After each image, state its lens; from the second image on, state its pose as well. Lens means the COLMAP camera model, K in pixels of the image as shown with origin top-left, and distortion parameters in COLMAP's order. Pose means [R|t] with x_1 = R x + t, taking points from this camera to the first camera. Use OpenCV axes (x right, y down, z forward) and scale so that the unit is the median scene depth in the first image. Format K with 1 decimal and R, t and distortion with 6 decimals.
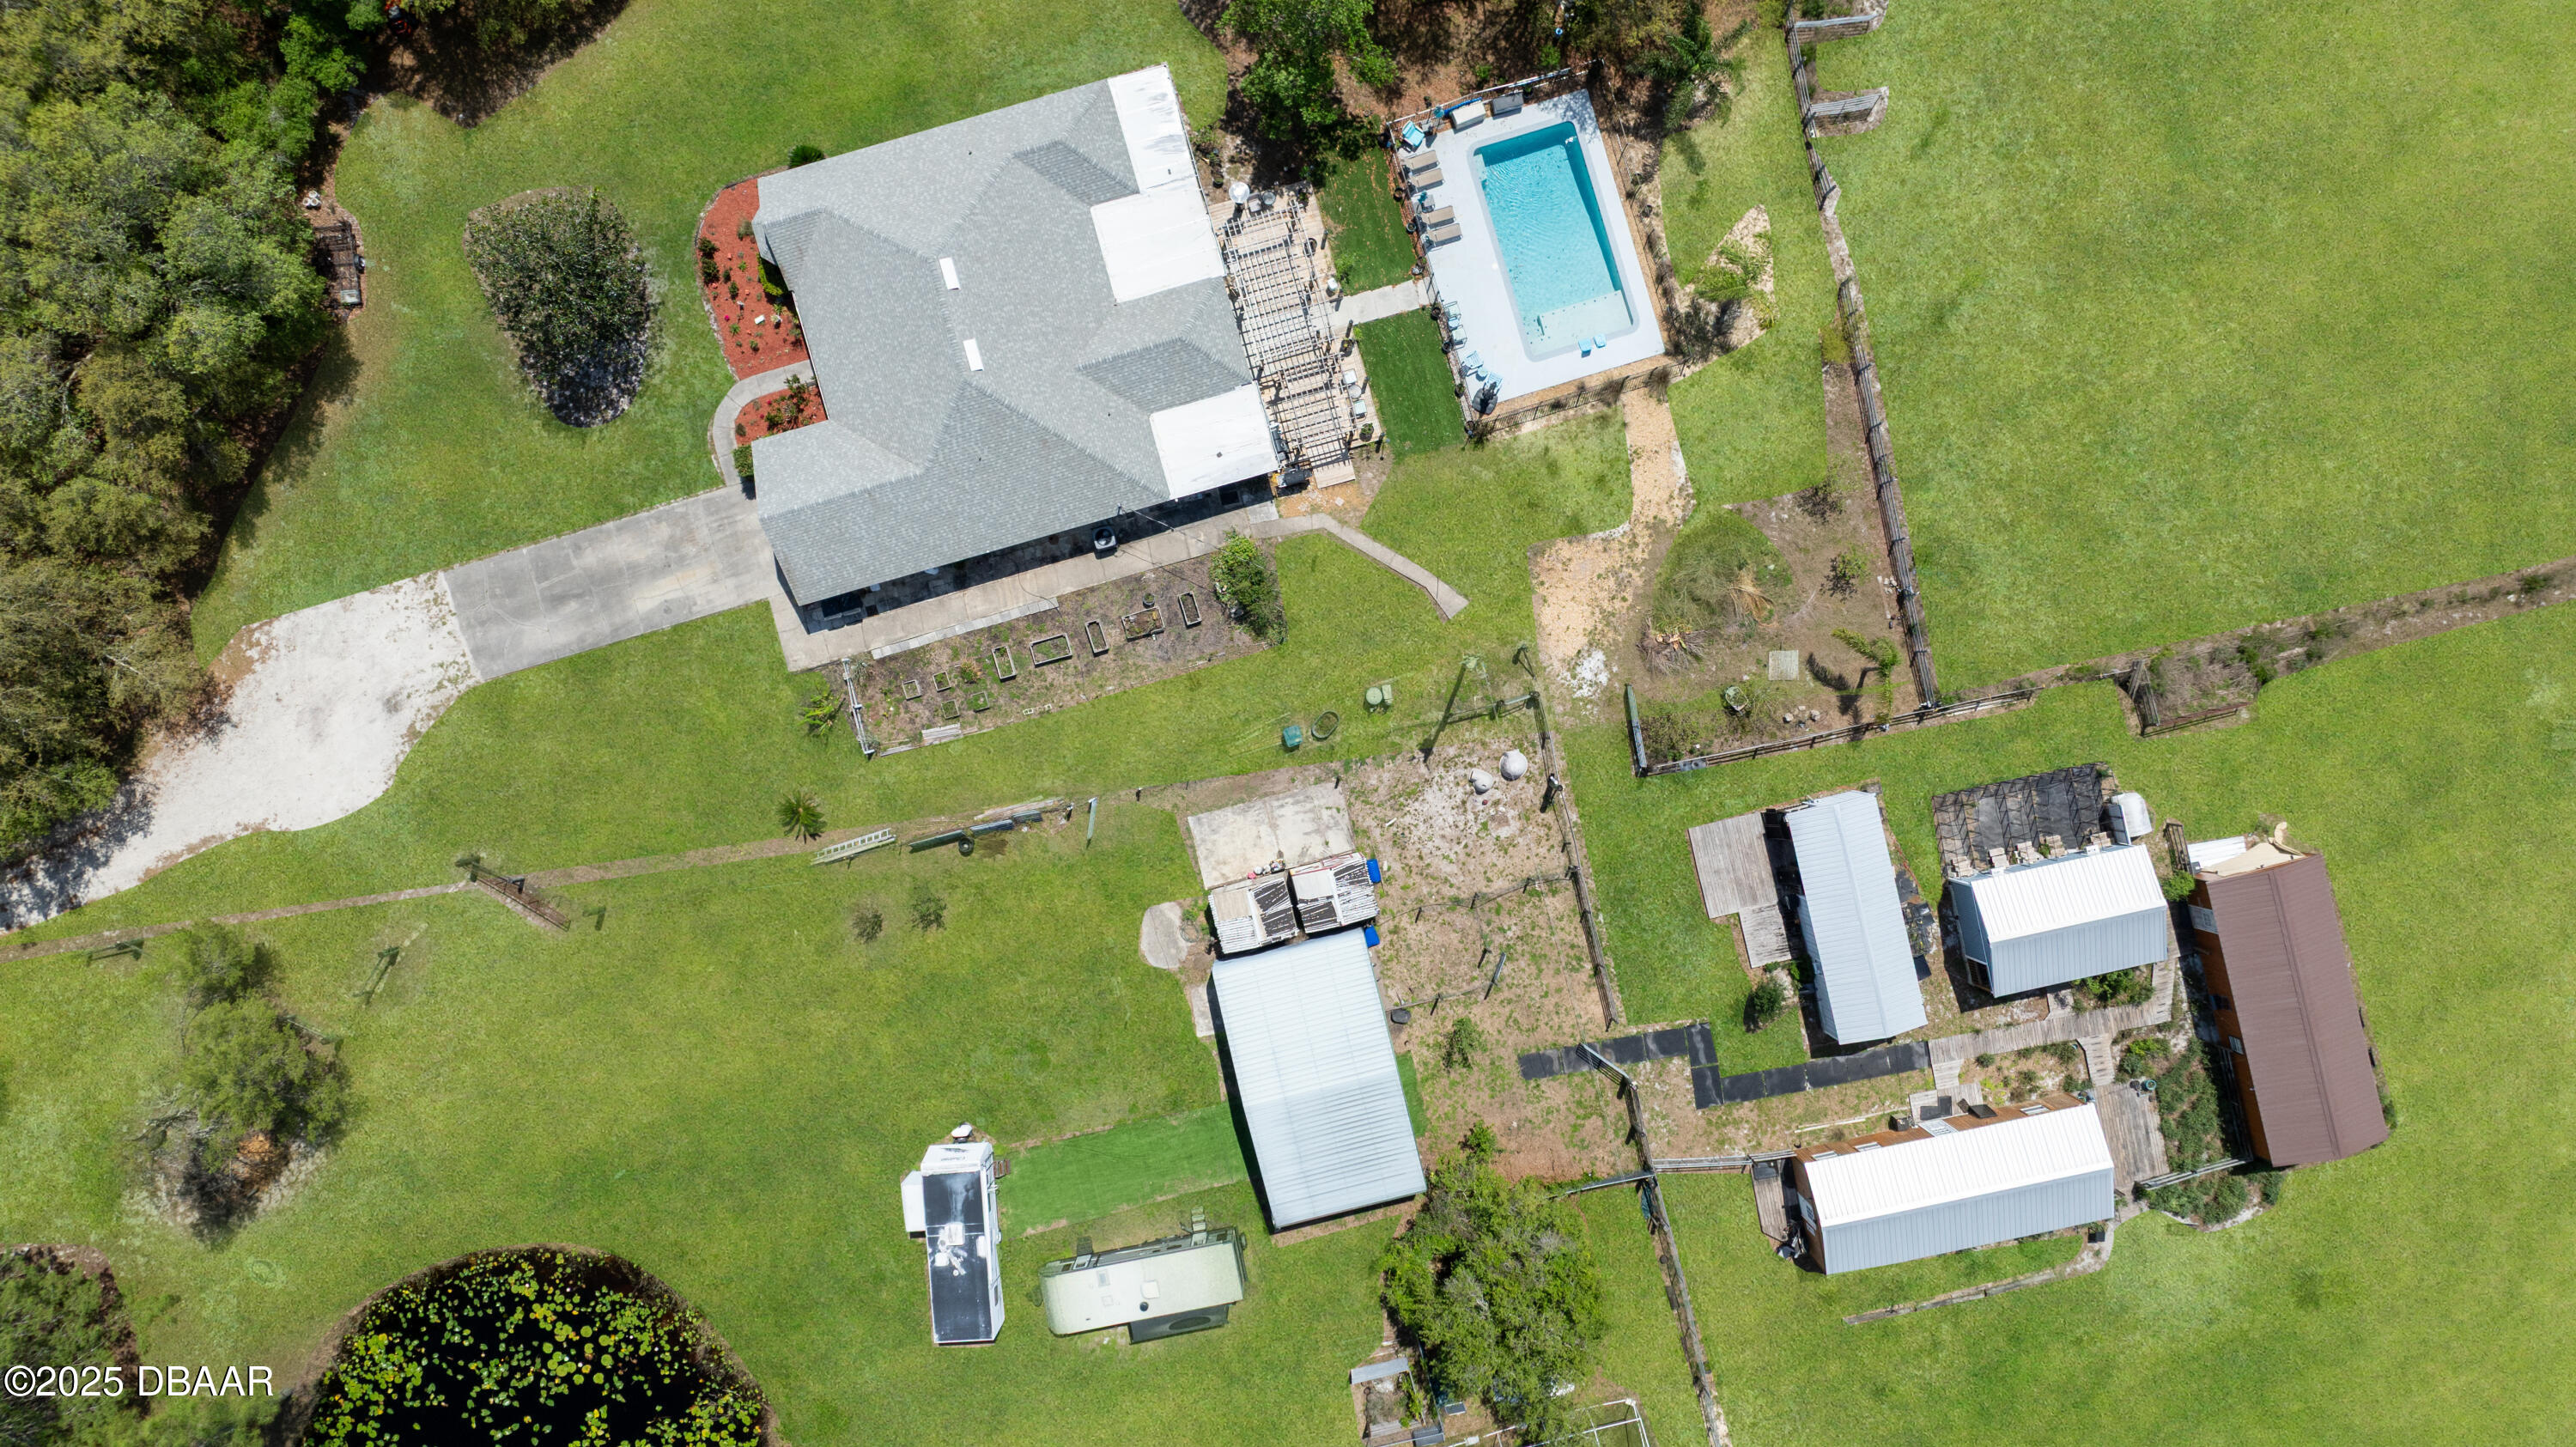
lens RADIAL K [[1780.5, 0, 1288.0], [0, 1780.5, 723.5], [0, 0, 1]] dist [-0.007620, -0.003854]
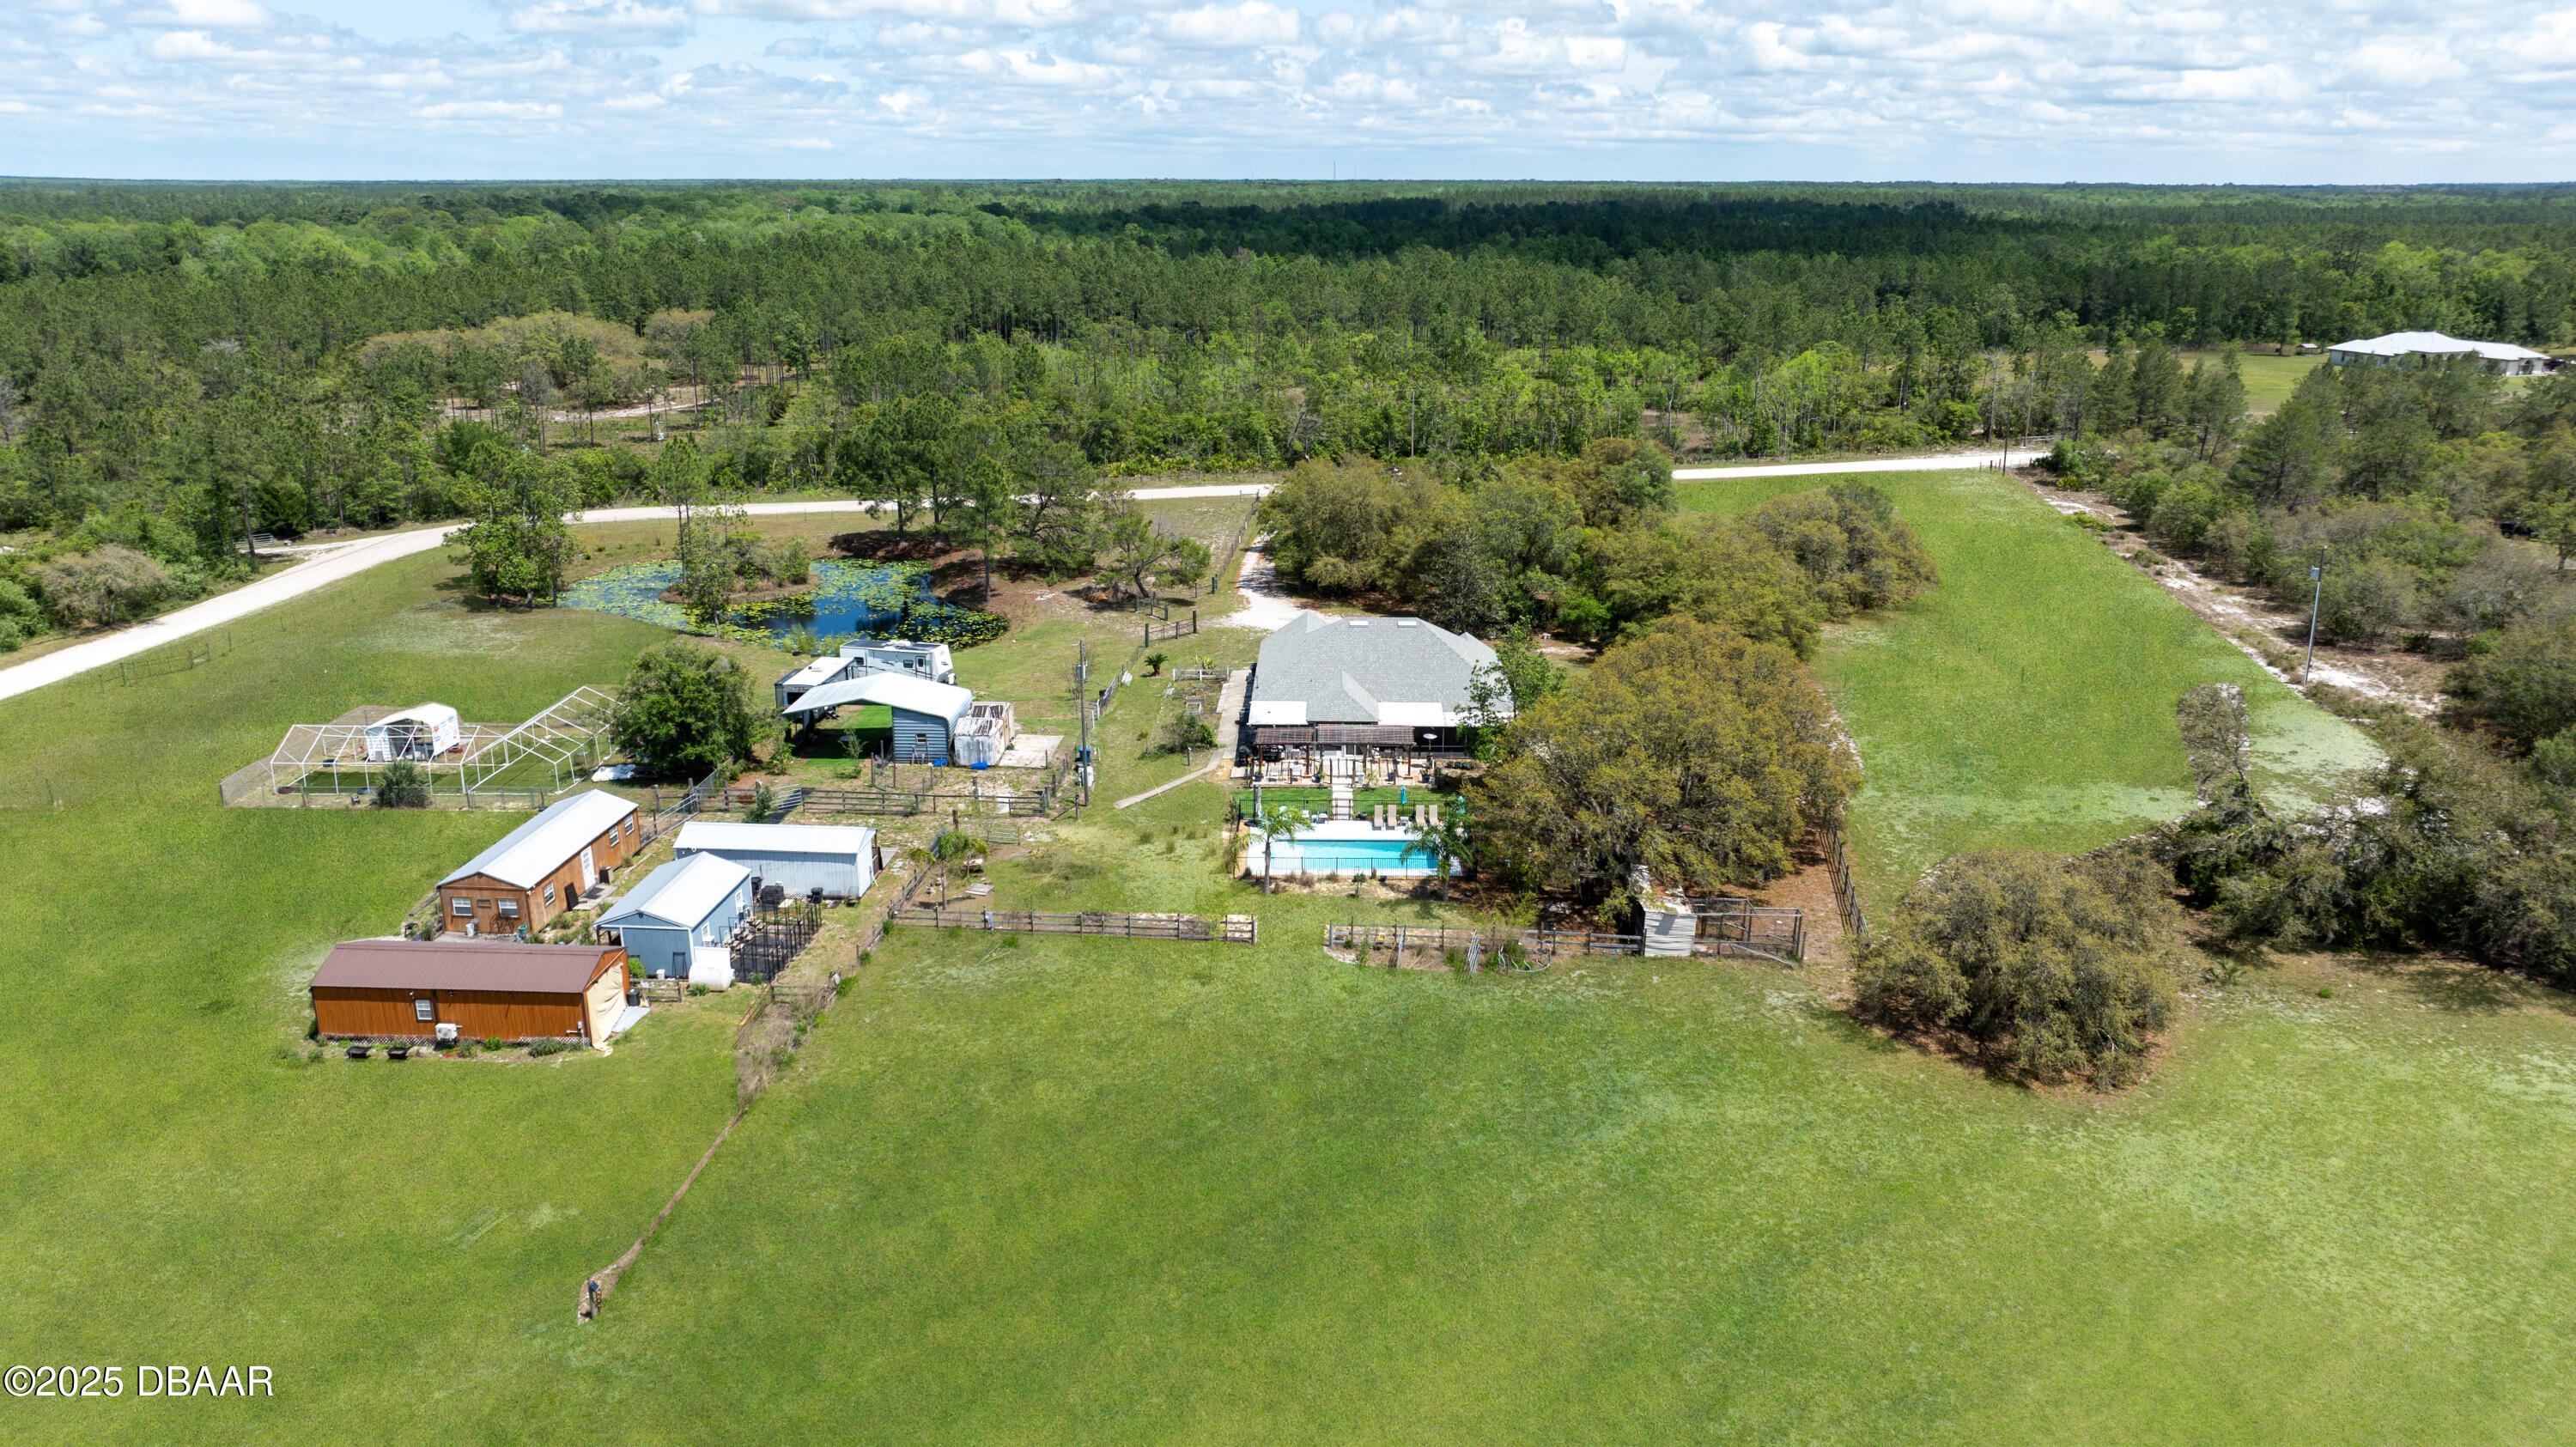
lens RADIAL K [[1821.3, 0, 1288.0], [0, 1821.3, 723.5], [0, 0, 1]] dist [-0.026766, -0.003549]
pose [[-0.297243, 0.272619, -0.915055, 1.370432], [-0.954491, -0.109280, 0.277496, -0.588304], [-0.024347, 0.955896, 0.292695, 0.517508]]
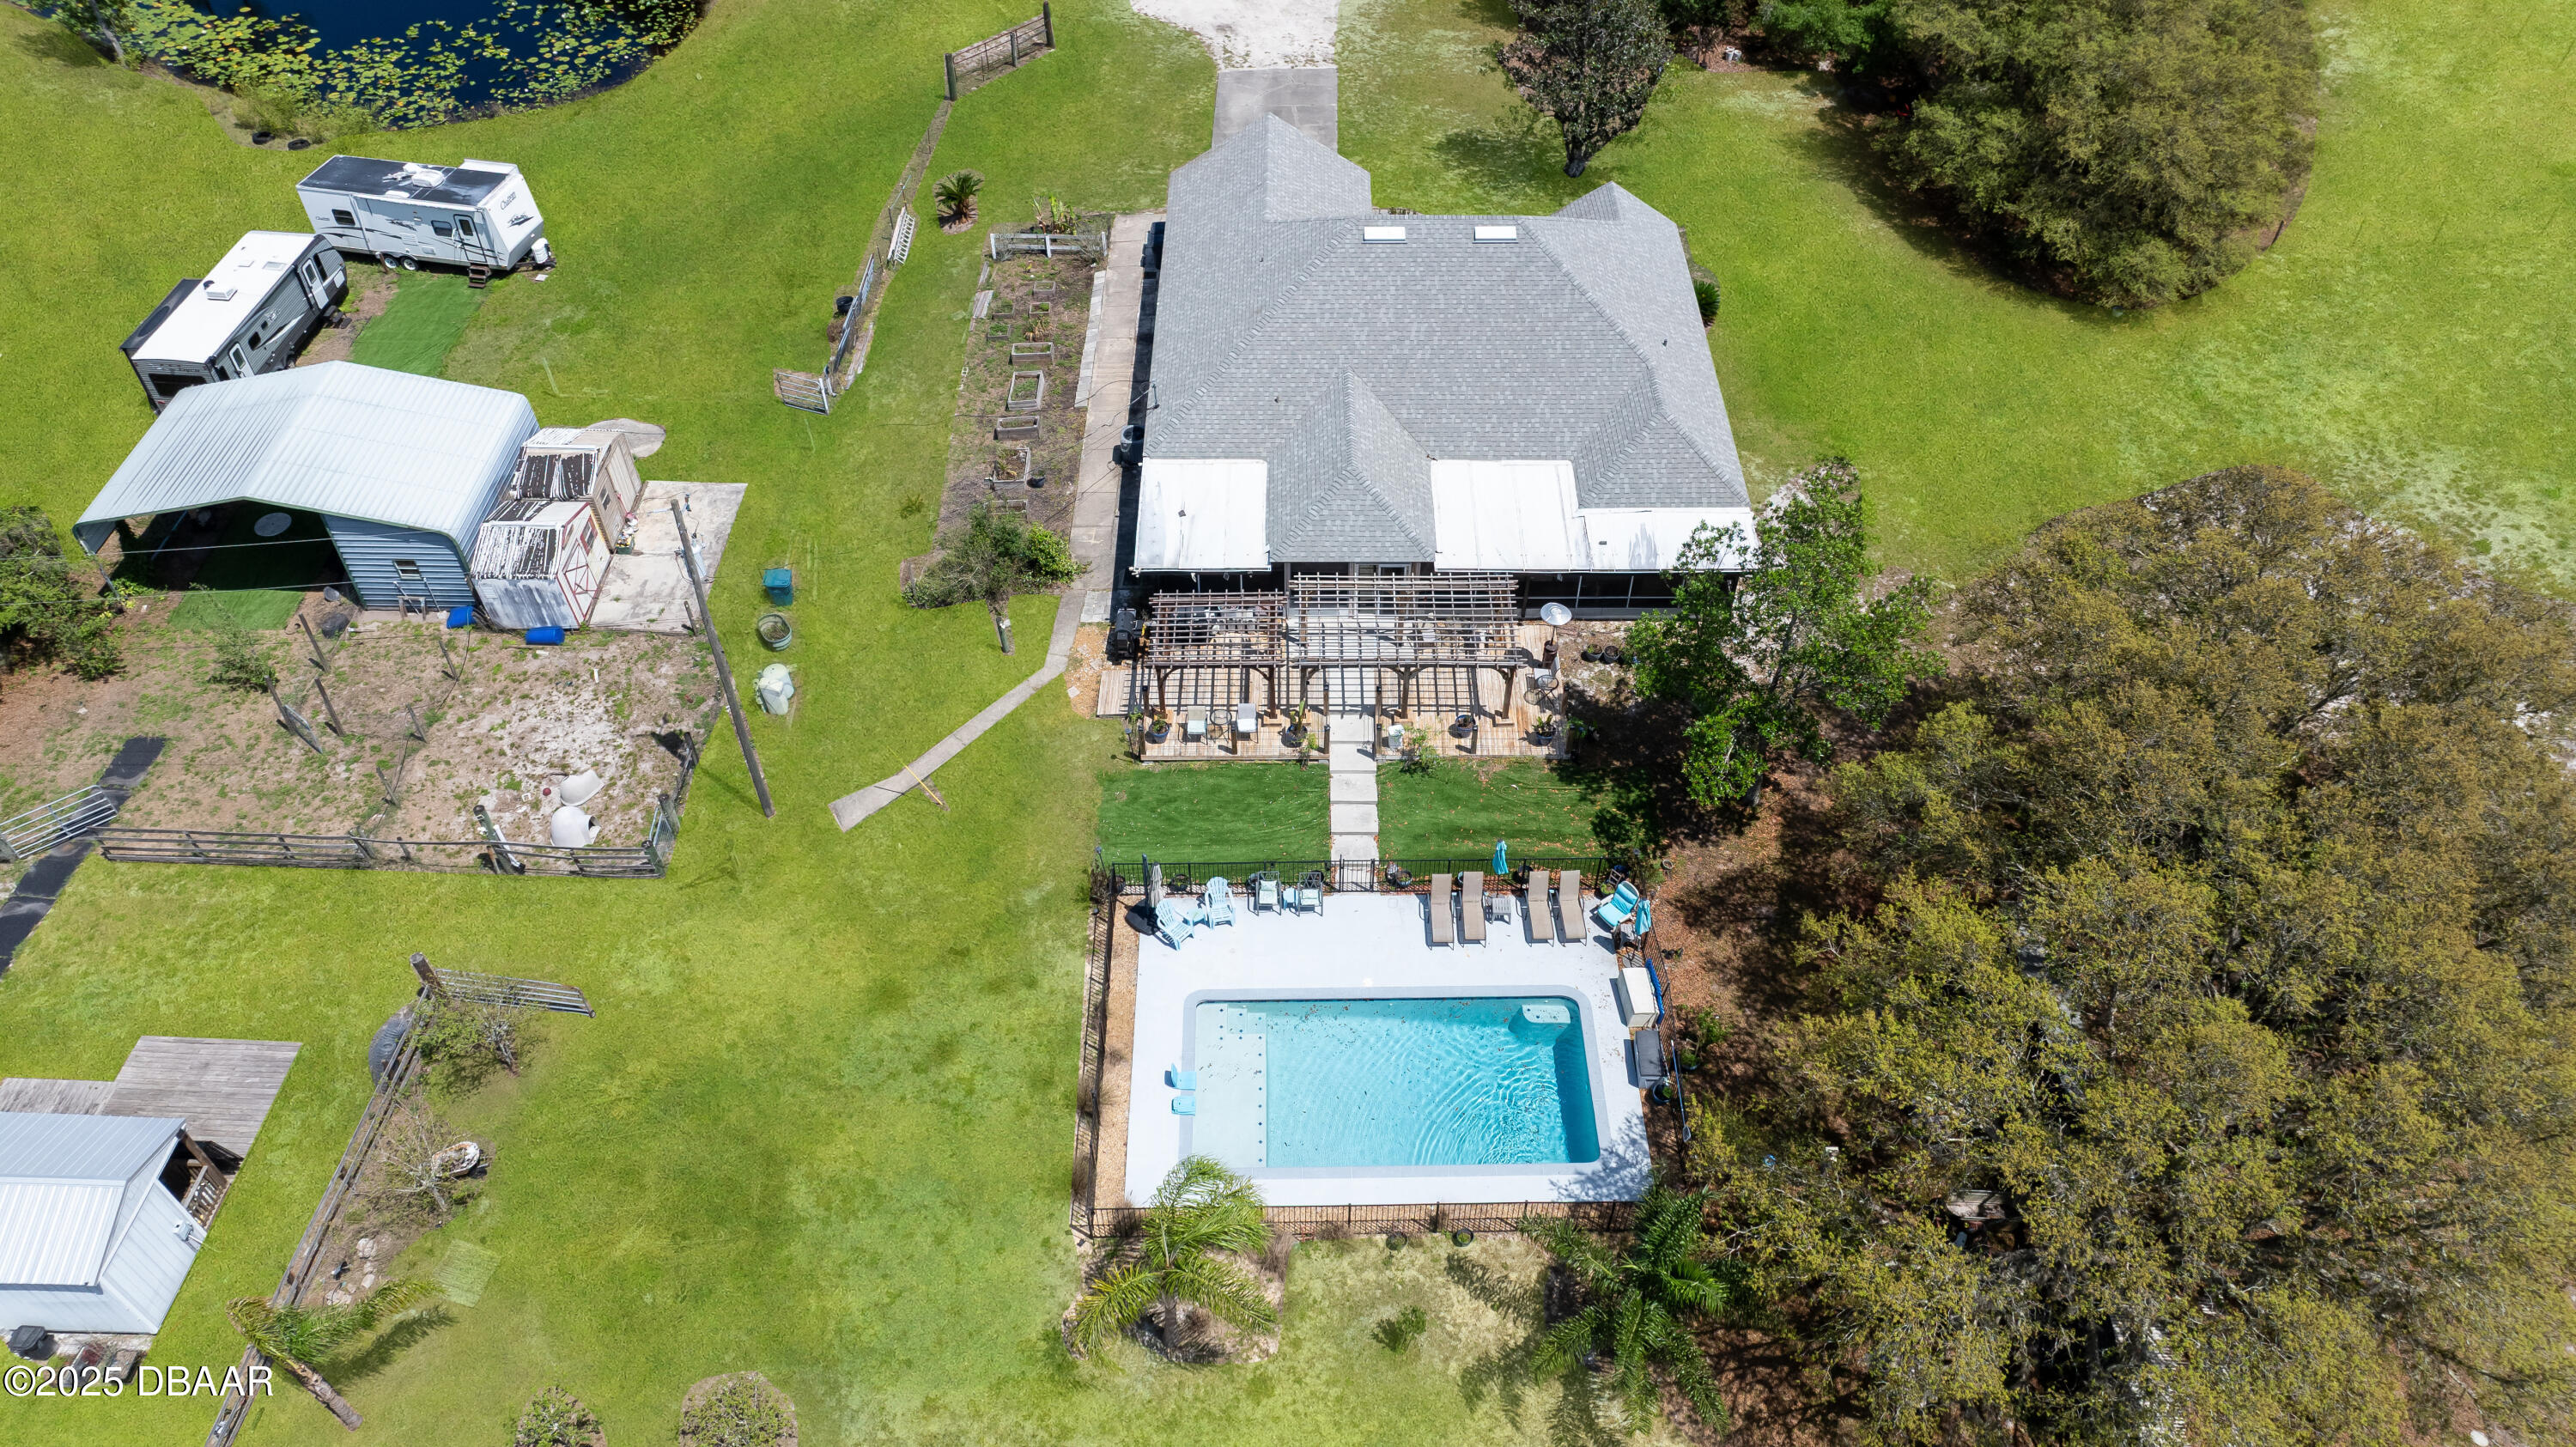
lens RADIAL K [[1821.3, 0, 1288.0], [0, 1821.3, 723.5], [0, 0, 1]] dist [-0.026766, -0.003549]
pose [[-0.279265, 0.697066, -0.660386, 0.447843], [-0.960047, -0.215513, 0.178502, -0.318335], [-0.017894, 0.683852, 0.729402, 0.522637]]
